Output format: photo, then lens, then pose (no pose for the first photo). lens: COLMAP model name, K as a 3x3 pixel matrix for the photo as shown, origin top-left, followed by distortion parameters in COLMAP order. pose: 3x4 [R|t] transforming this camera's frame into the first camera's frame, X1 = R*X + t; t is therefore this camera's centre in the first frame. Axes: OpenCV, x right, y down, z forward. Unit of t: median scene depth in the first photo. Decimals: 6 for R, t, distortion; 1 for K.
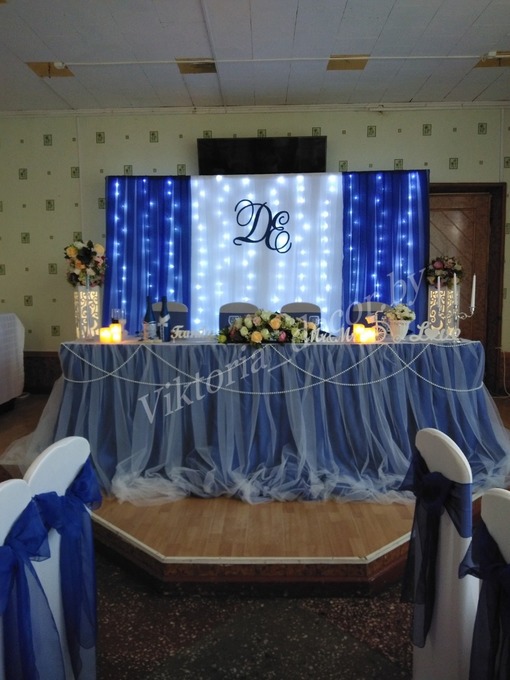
lens RADIAL K [[587.8, 0, 270.6], [0, 587.8, 347.9], [0, 0, 1]] dist [0.096100, -0.225228]
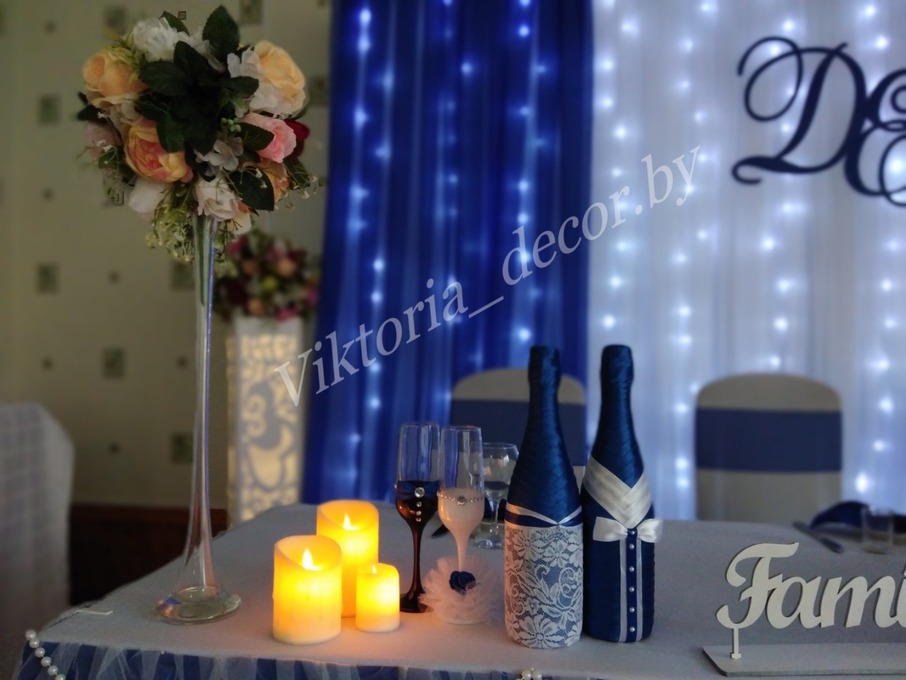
lens RADIAL K [[783.2, 0, 453.0], [0, 783.2, 340.0], [0, 0, 1]] dist [0.096100, -0.225228]
pose [[0.993047, 0.000633, -0.117720, -0.157645], [-0.013032, 0.994430, -0.104591, -0.049685], [0.116998, 0.105398, 0.987524, 0.587455]]
